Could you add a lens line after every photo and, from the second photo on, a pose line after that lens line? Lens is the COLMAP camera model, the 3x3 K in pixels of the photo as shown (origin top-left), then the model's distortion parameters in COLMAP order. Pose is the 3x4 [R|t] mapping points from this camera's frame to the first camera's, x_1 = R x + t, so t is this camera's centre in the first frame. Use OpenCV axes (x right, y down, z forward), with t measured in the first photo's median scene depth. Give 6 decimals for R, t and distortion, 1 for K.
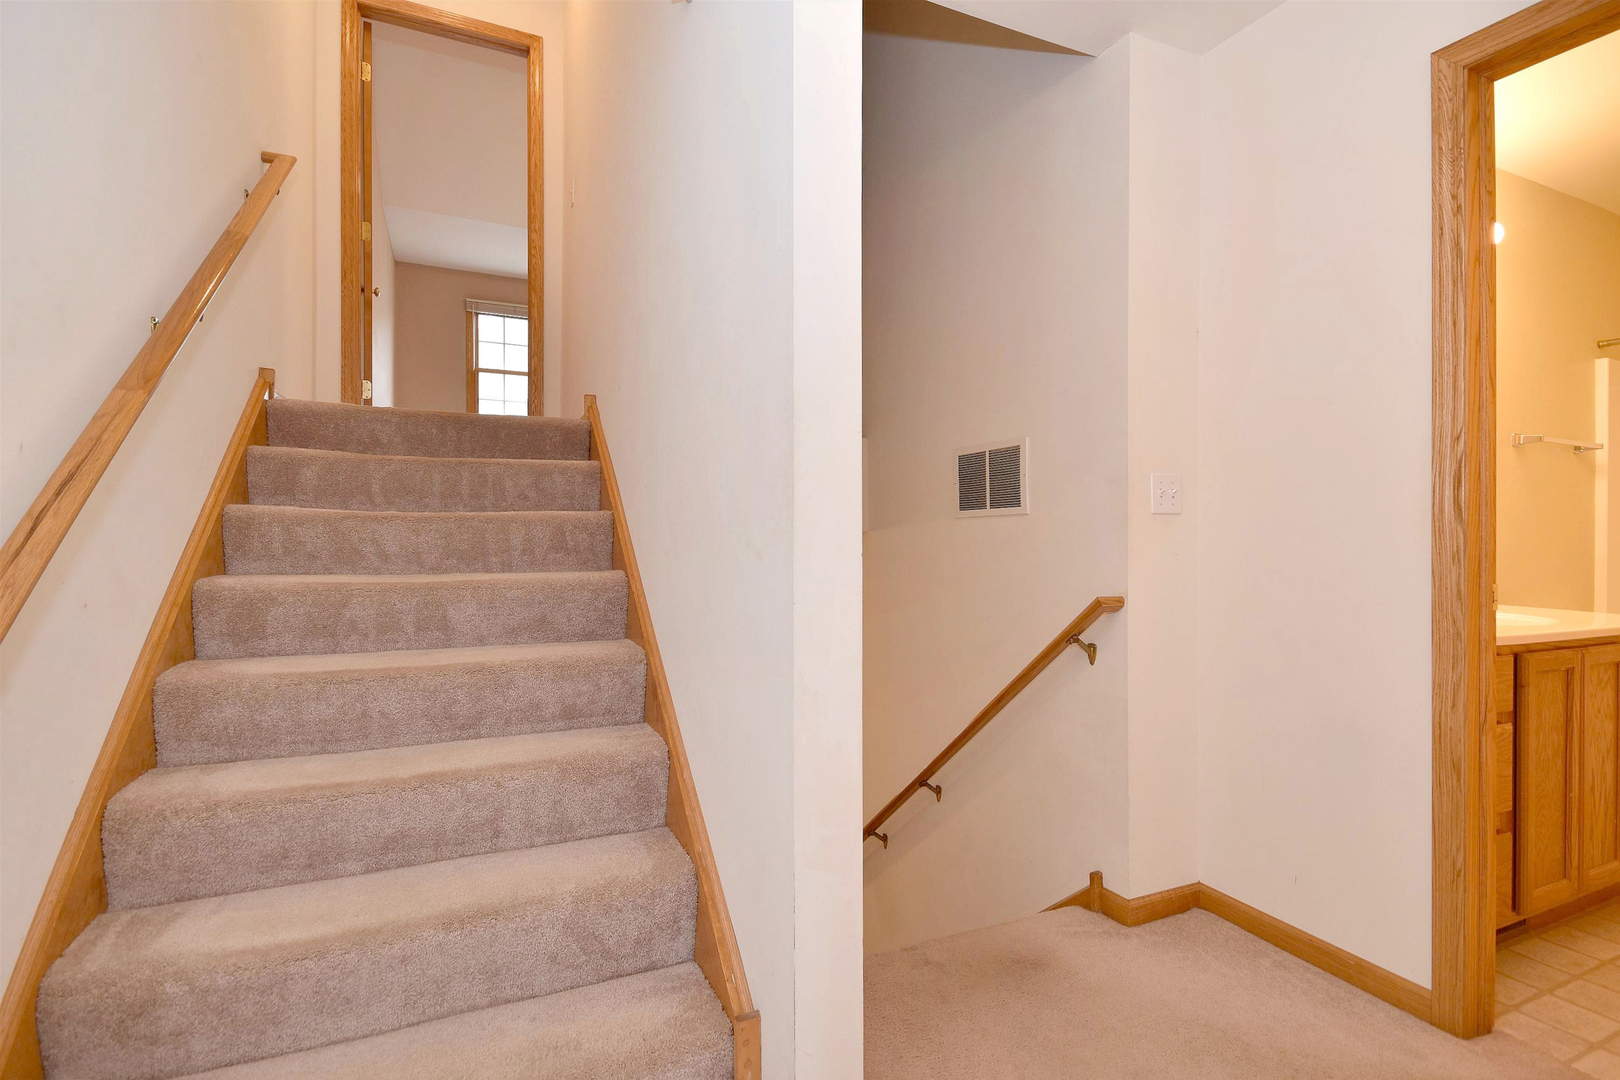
lens RADIAL K [[782.3, 0, 808.4], [0, 782.3, 531.7], [0, 0, 1]] dist [0.013820, -0.006144]
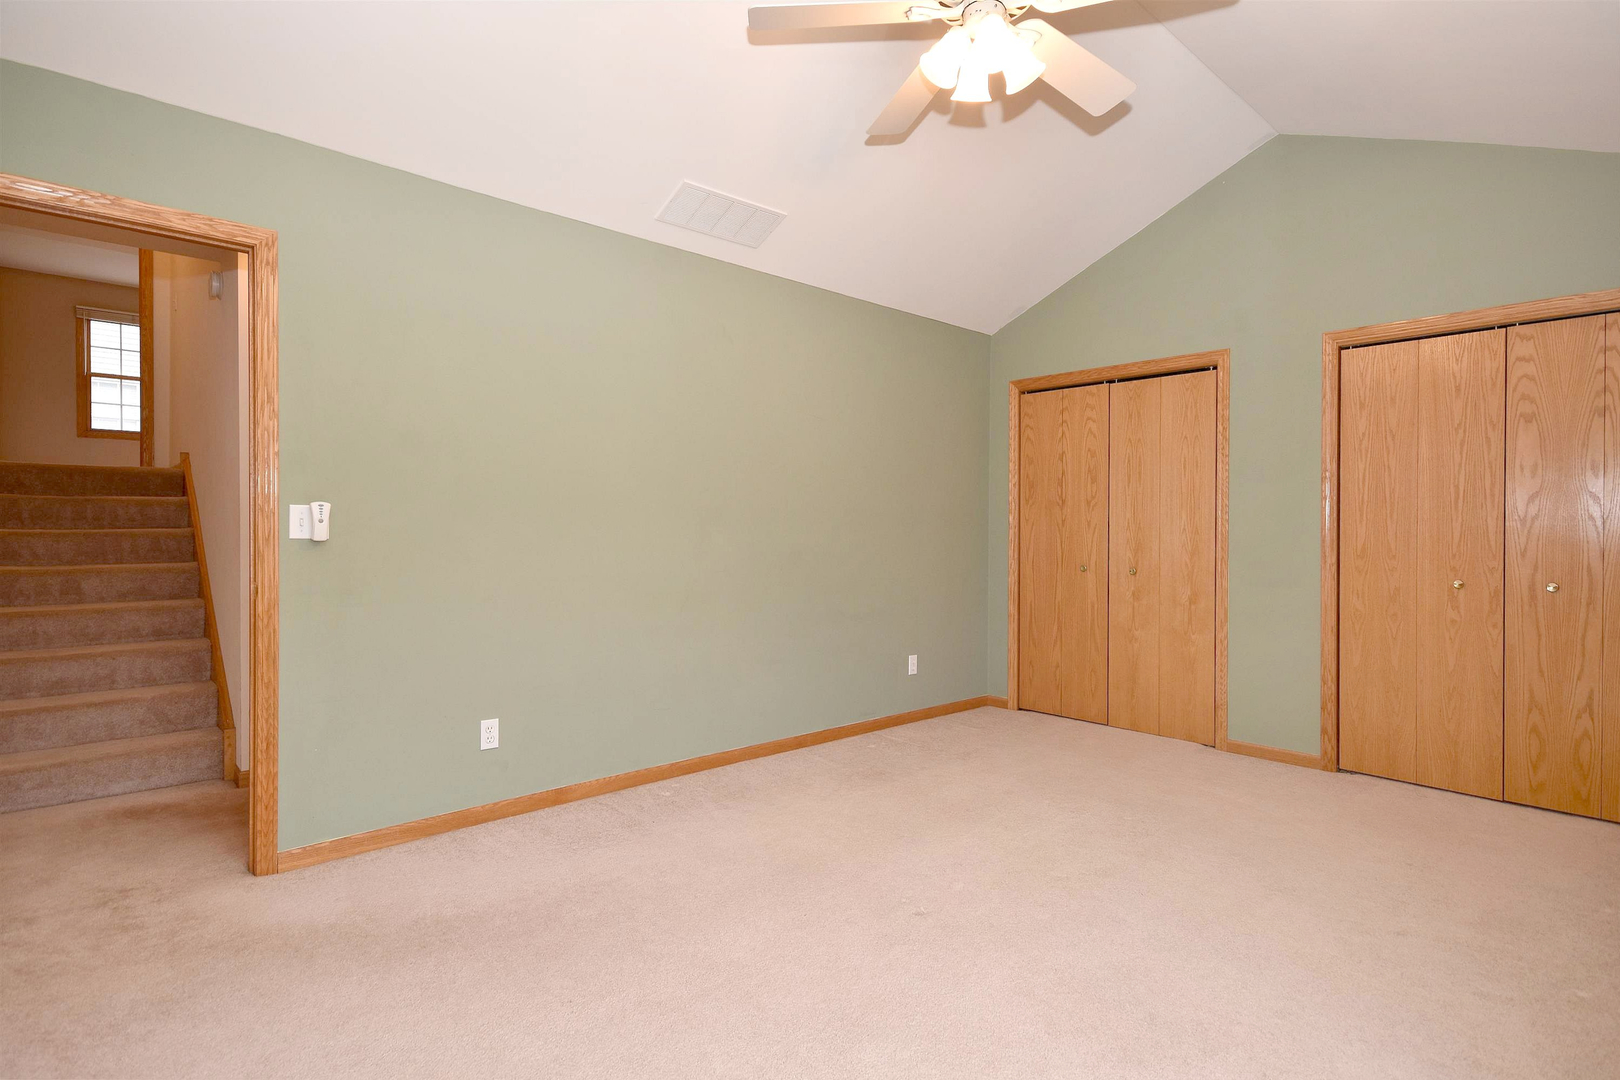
lens RADIAL K [[817.6, 0, 807.3], [0, 817.6, 528.6], [0, 0, 1]] dist [0.024080, -0.008300]
pose [[0.949678, -0.001635, 0.313225, 0.510368], [-0.000862, 0.999969, 0.007835, -0.044492], [-0.313228, -0.007711, 0.949647, -1.275631]]
